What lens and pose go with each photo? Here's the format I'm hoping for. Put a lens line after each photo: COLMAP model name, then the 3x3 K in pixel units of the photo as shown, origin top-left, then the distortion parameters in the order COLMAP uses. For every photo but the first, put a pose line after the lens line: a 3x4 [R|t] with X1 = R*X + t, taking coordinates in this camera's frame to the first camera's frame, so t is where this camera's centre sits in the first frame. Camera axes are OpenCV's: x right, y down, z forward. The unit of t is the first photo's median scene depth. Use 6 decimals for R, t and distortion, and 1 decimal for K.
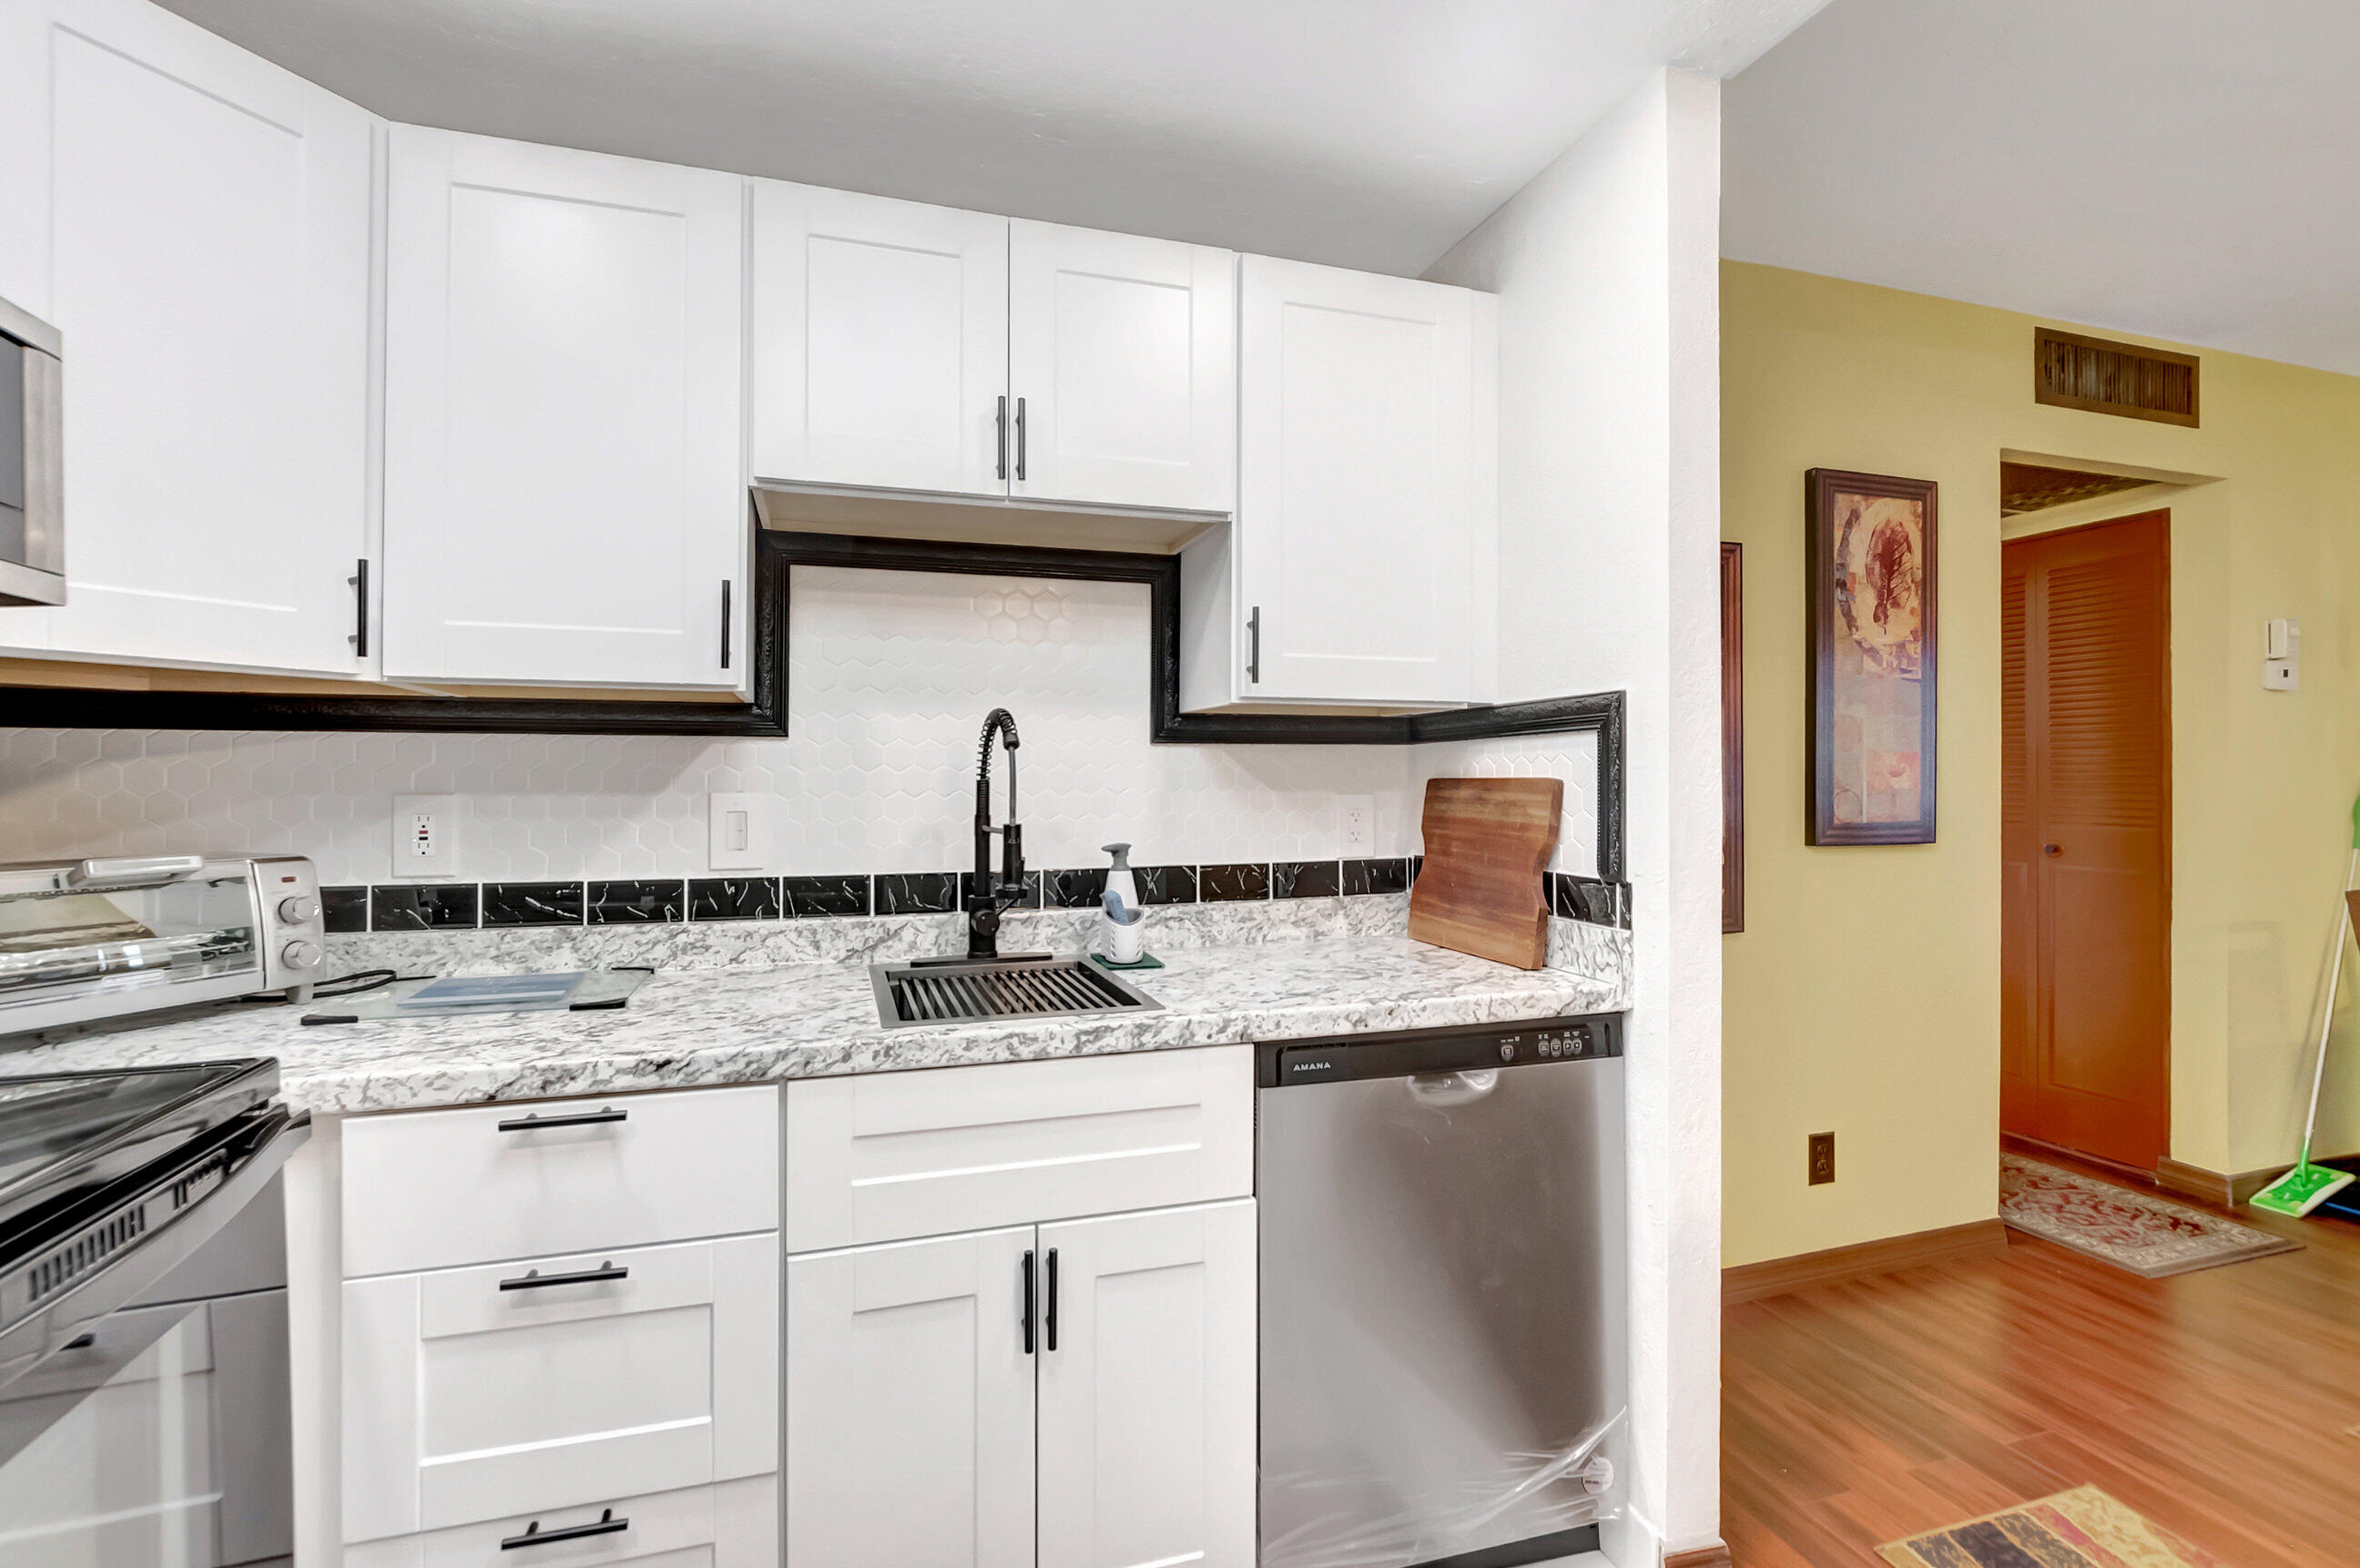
lens RADIAL K [[1061.7, 0, 1162.1], [0, 1061.7, 775.3], [0, 0, 1]] dist [-0.009896, 0.001236]
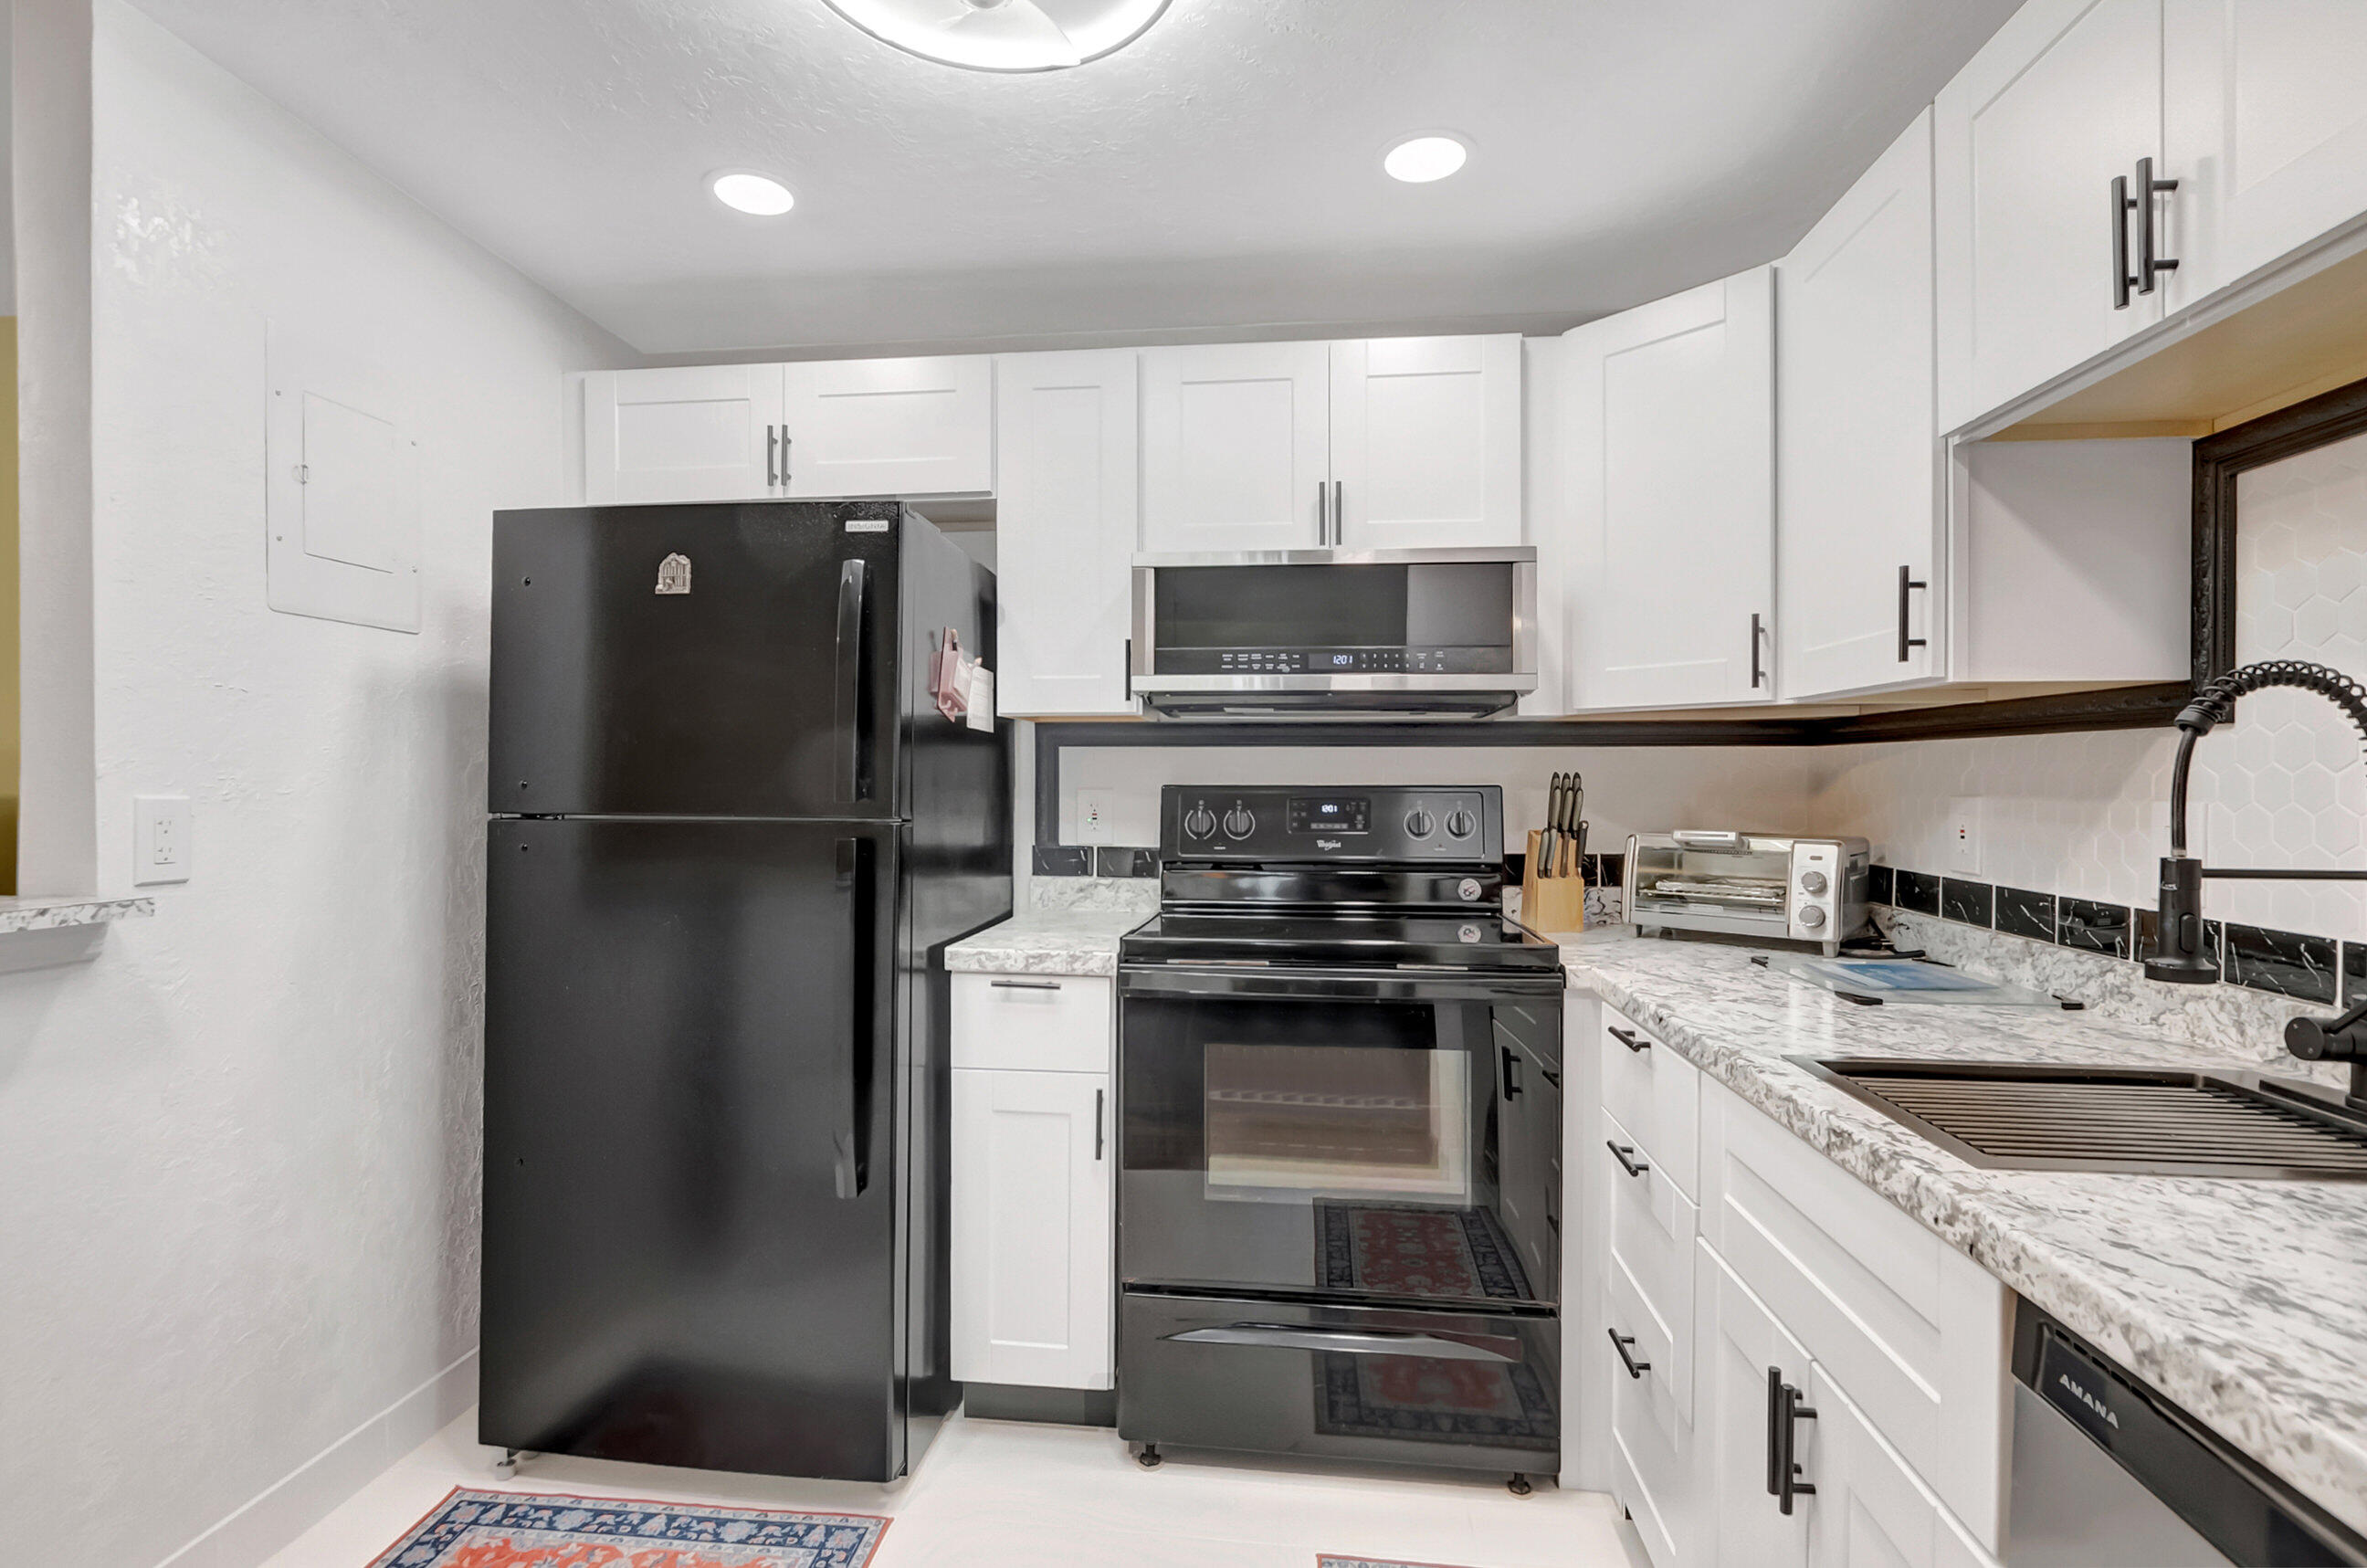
lens RADIAL K [[1124.2, 0, 1165.4], [0, 1124.2, 786.5], [0, 0, 1]] dist [-0.010421, -0.000423]
pose [[-0.407647, 0.006528, -0.913116, 0.617932], [0.001980, 0.999978, 0.006264, -0.000274], [0.913137, 0.000745, -0.407651, 0.675911]]
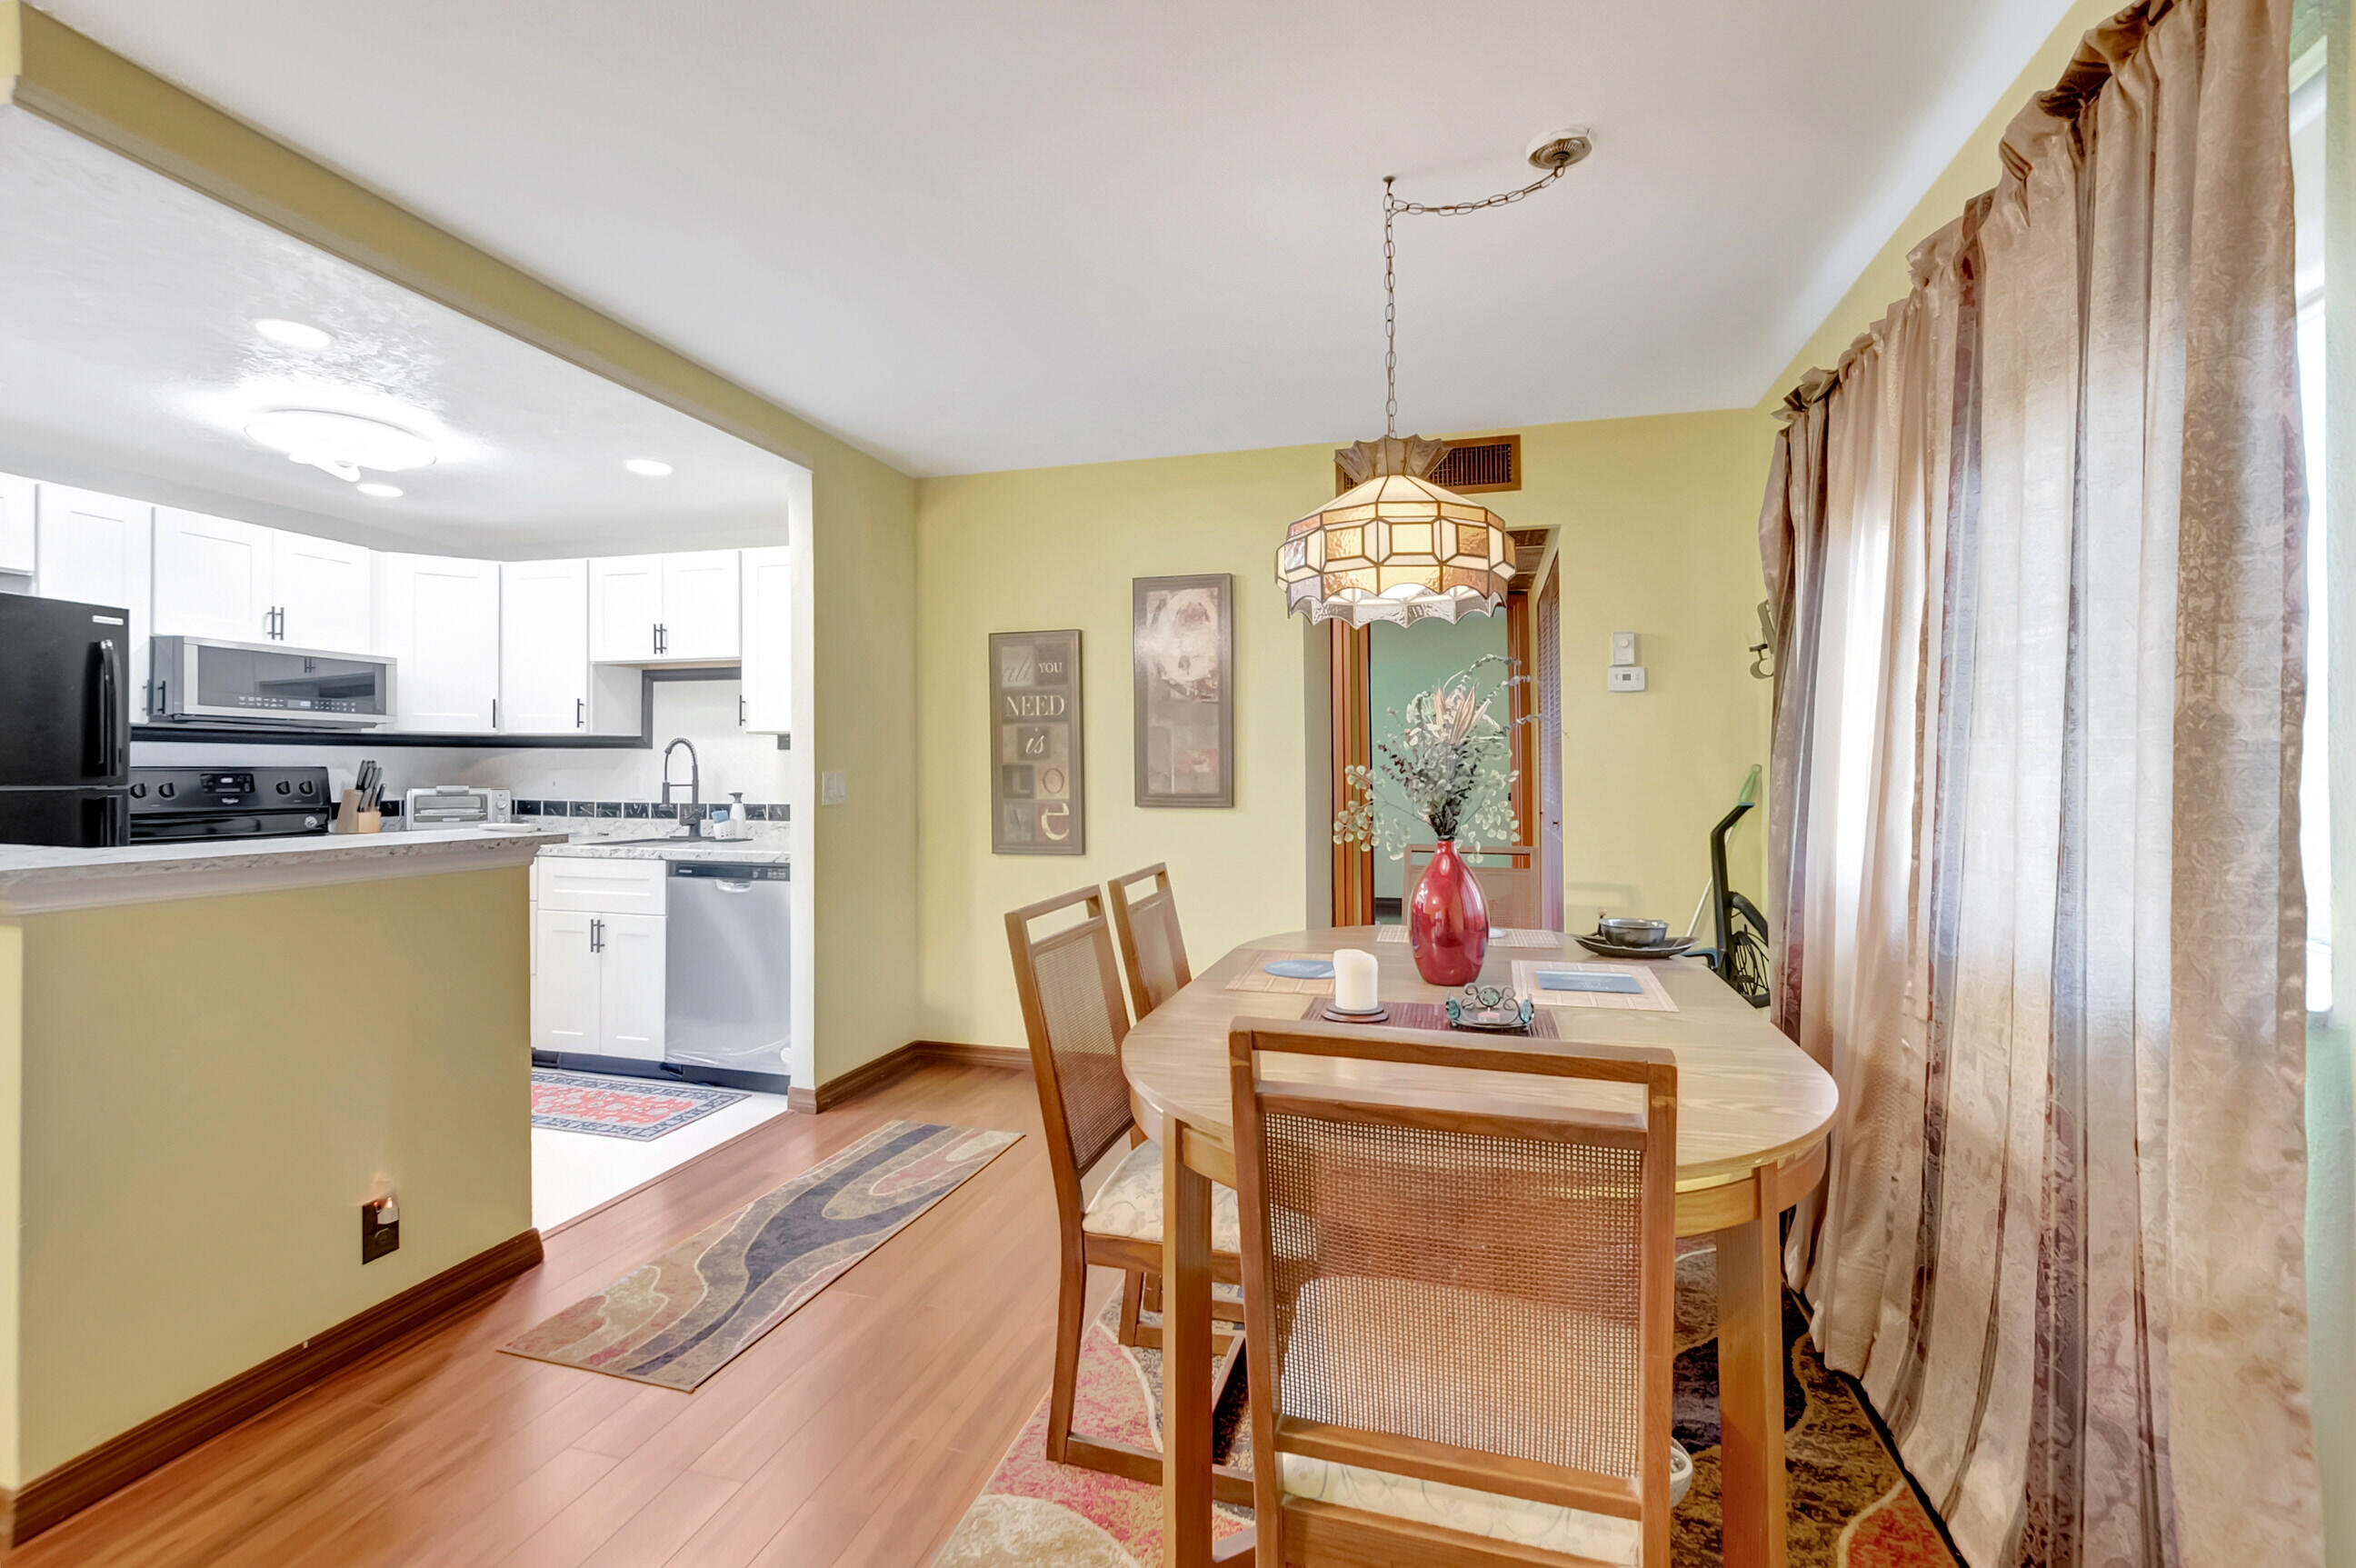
lens RADIAL K [[1059.9, 0, 1174.6], [0, 1059.9, 752.3], [0, 0, 1]] dist [-0.009896, 0.001236]
pose [[0.838375, -0.004741, -0.545073, 2.181618], [-0.000359, 0.999957, -0.009249, -0.004223], [0.545093, 0.007950, 0.838338, -0.481798]]
